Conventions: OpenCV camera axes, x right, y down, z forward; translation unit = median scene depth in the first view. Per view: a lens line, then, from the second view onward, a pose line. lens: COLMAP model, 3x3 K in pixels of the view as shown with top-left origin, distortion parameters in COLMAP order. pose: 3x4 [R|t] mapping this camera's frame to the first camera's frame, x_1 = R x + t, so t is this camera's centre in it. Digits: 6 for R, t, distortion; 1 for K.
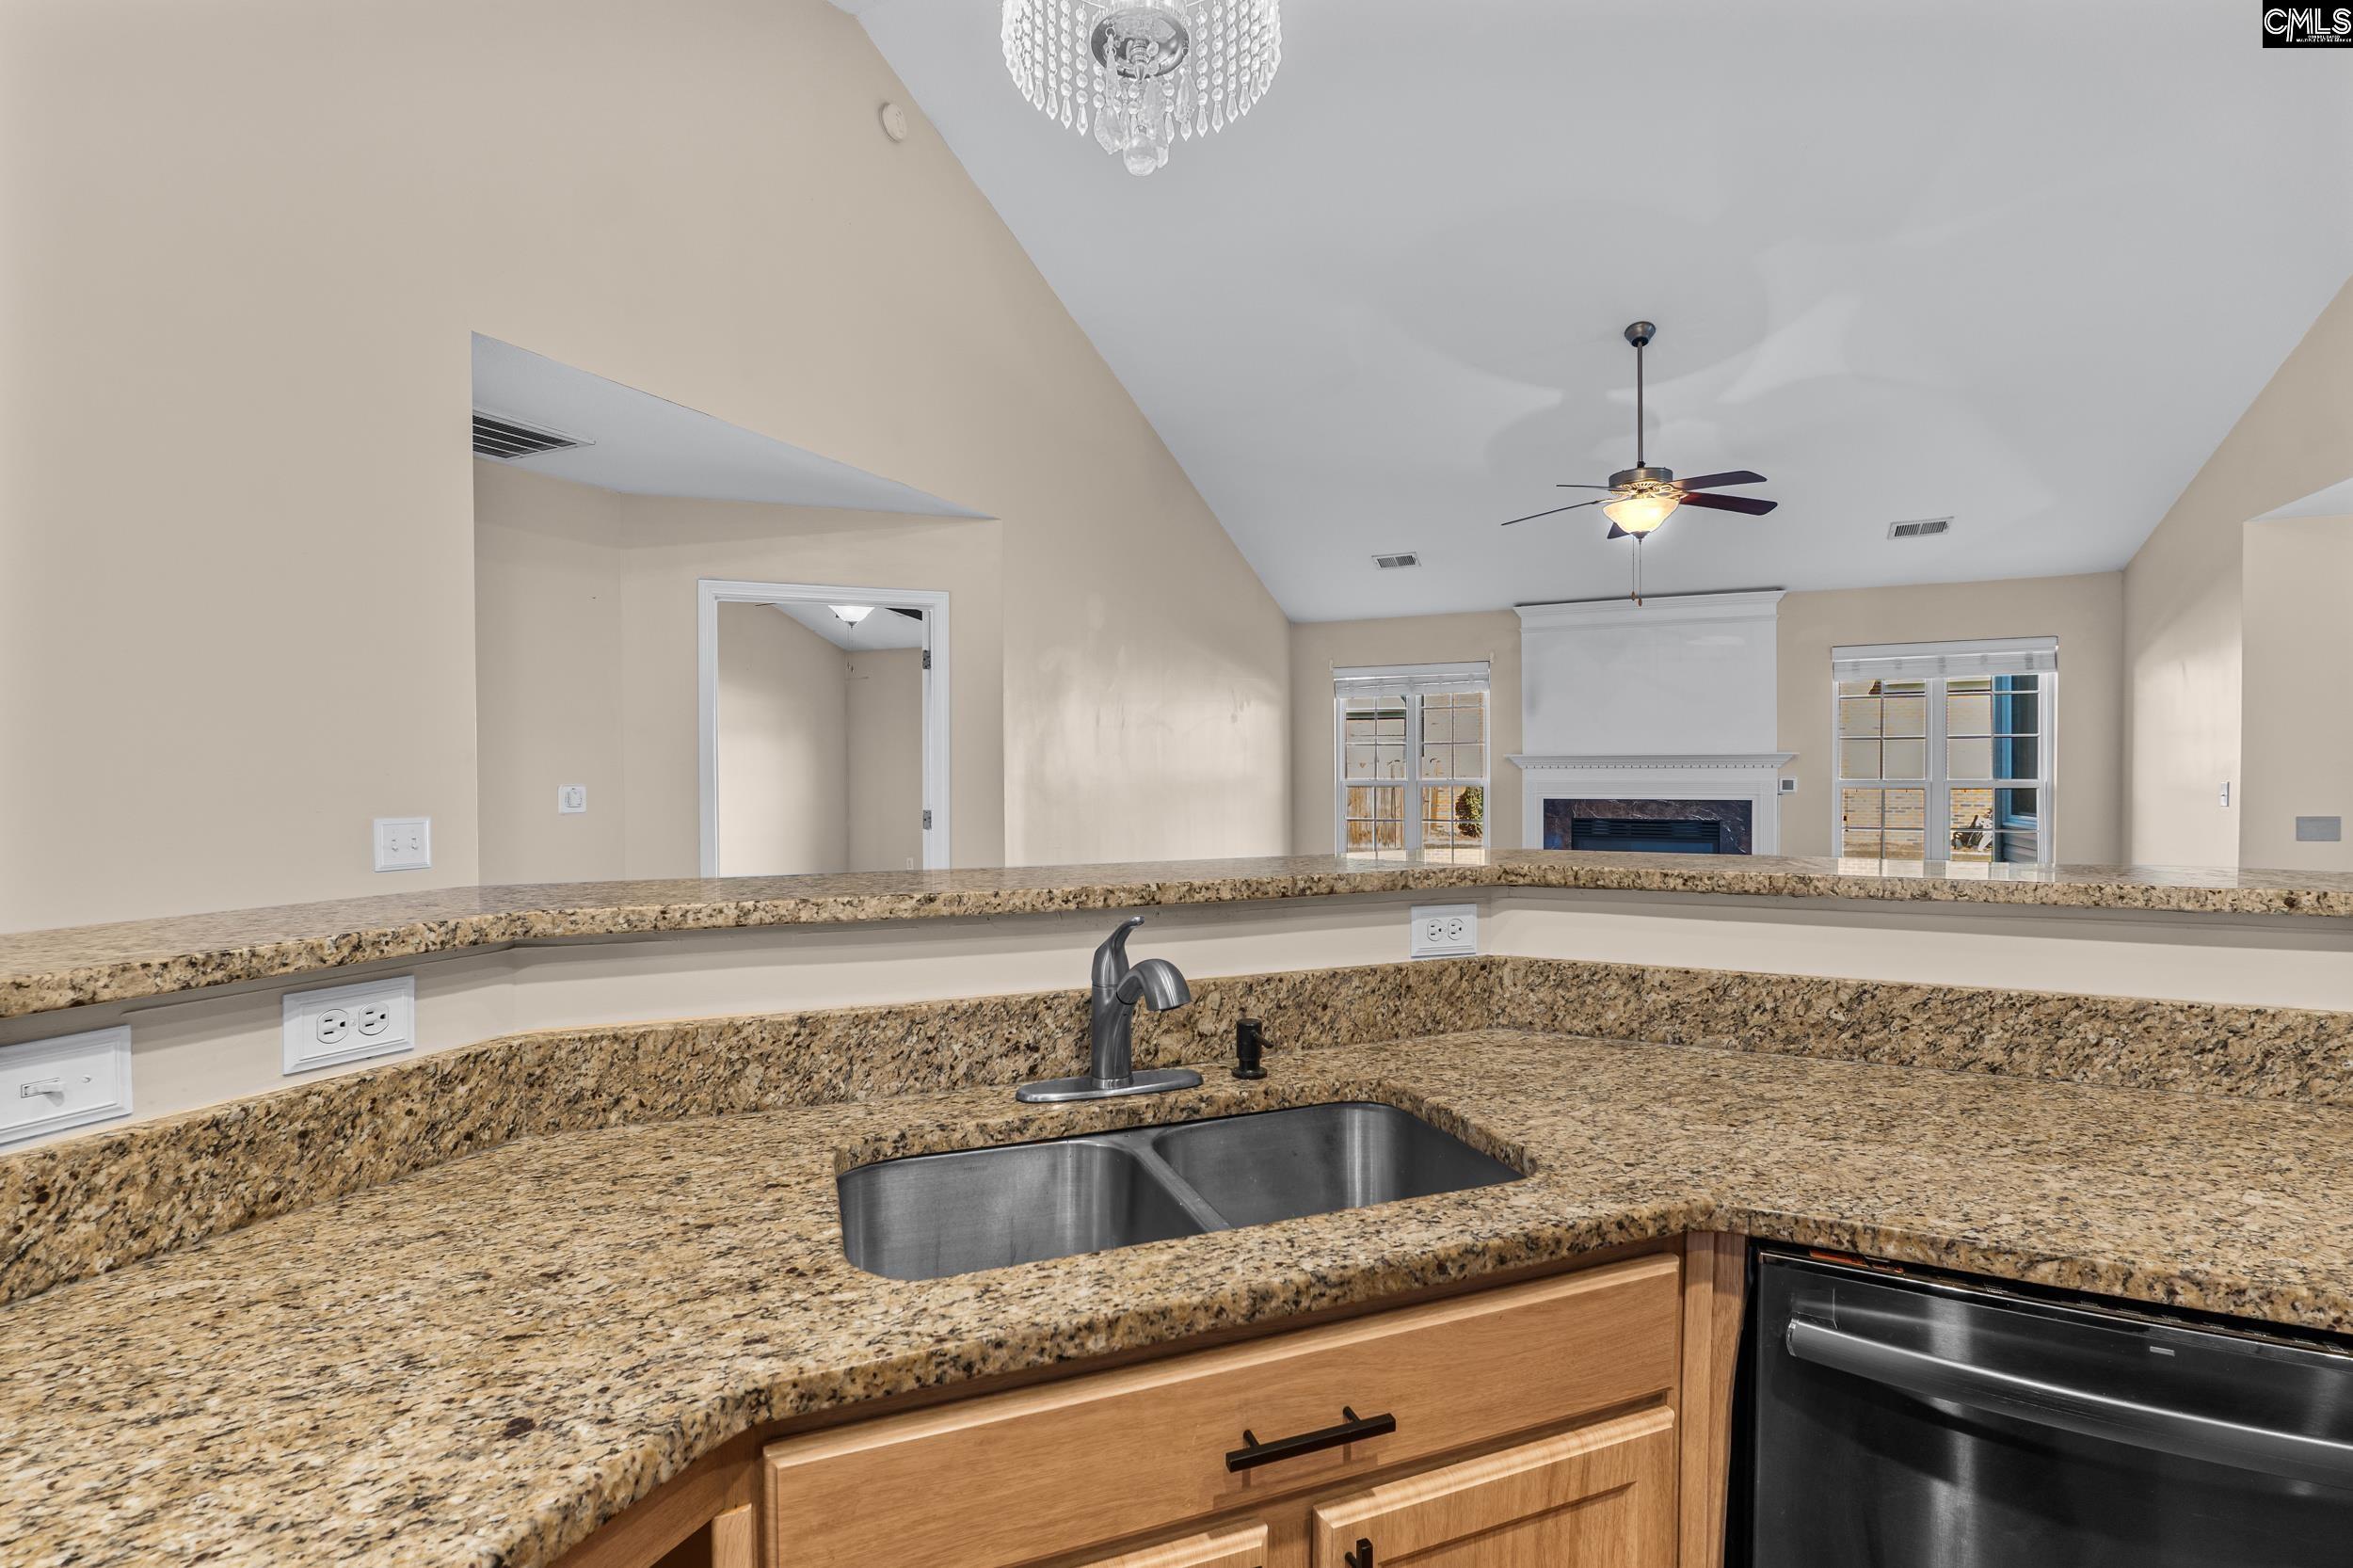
lens RADIAL K [[1085.1, 0, 1171.4], [0, 1085.1, 781.7], [0, 0, 1]] dist [-0.009706, 0.000301]
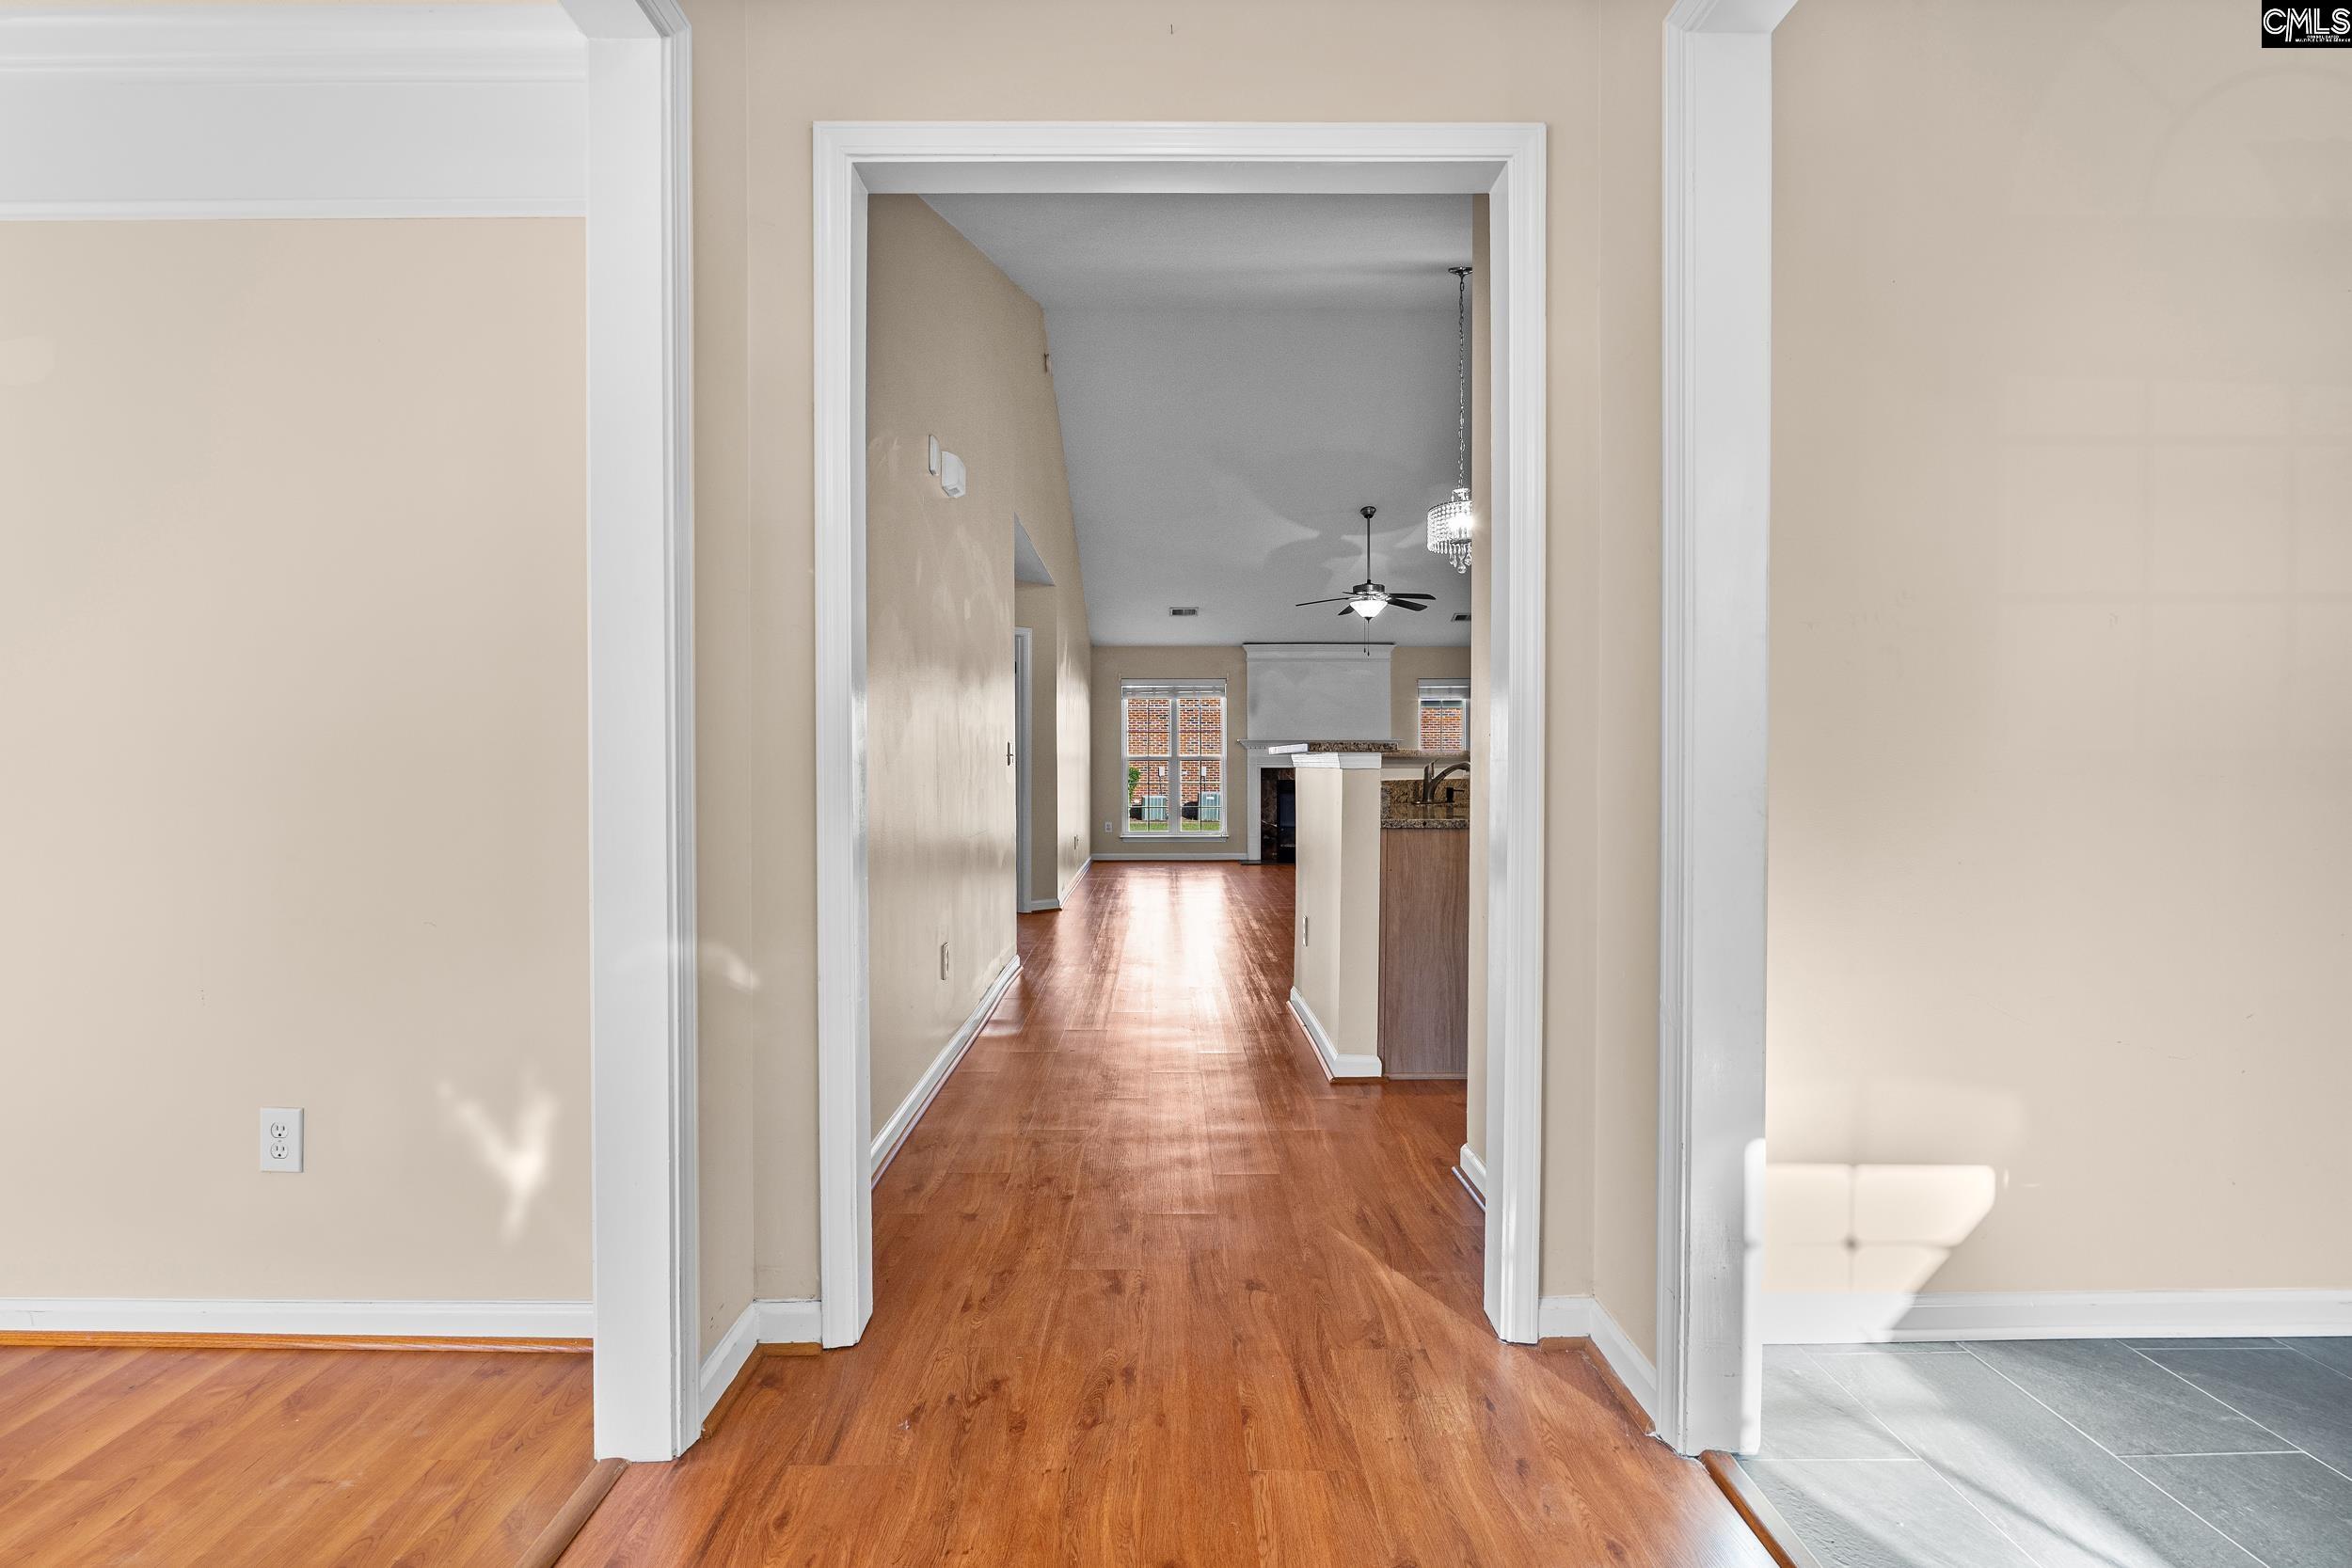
lens RADIAL K [[1084.5, 0, 1178.6], [0, 1084.5, 780.3], [0, 0, 1]] dist [-0.009706, 0.000301]
pose [[0.896609, -0.003151, 0.442811, -2.217450], [0.004996, 0.999983, -0.003001, 0.185406], [-0.442794, 0.004903, 0.896610, -1.729901]]
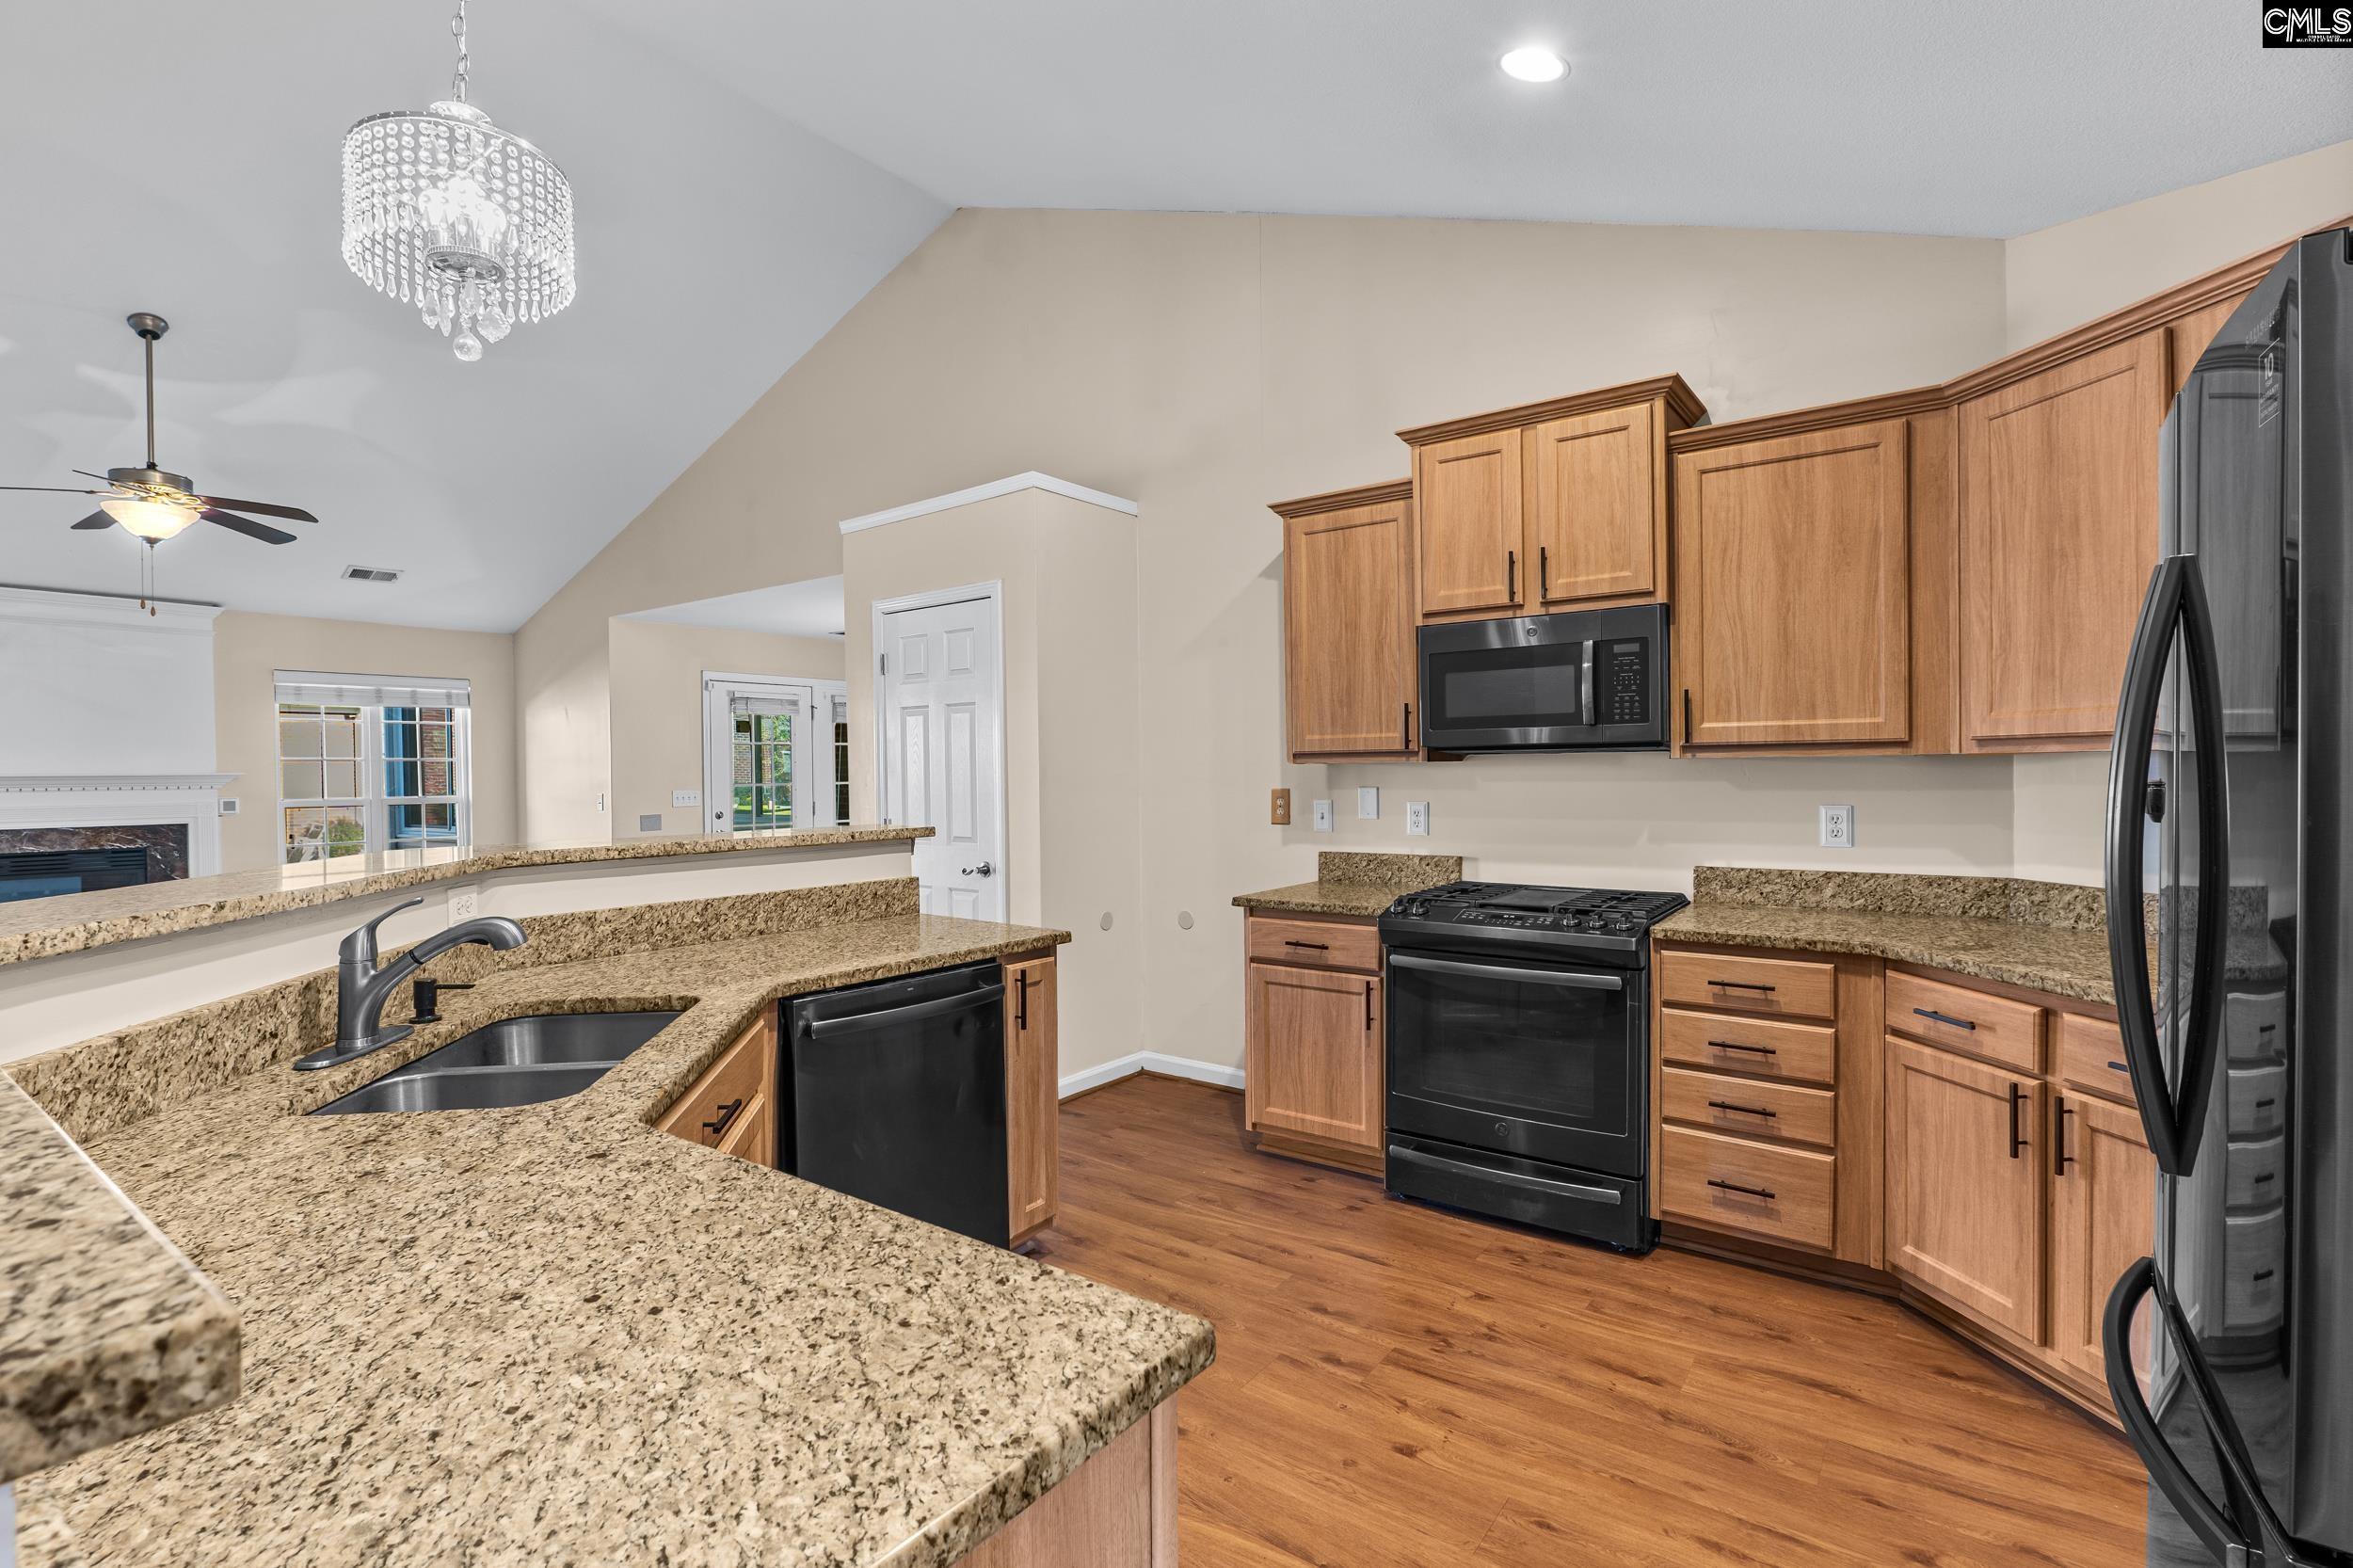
lens RADIAL K [[1085.1, 0, 1171.5], [0, 1085.1, 780.4], [0, 0, 1]] dist [-0.009706, 0.000301]
pose [[0.194428, -0.005378, 0.980902, -0.971117], [0.026233, 0.999656, 0.000281, 0.006576], [-0.980566, 0.025678, 0.194502, -0.121671]]
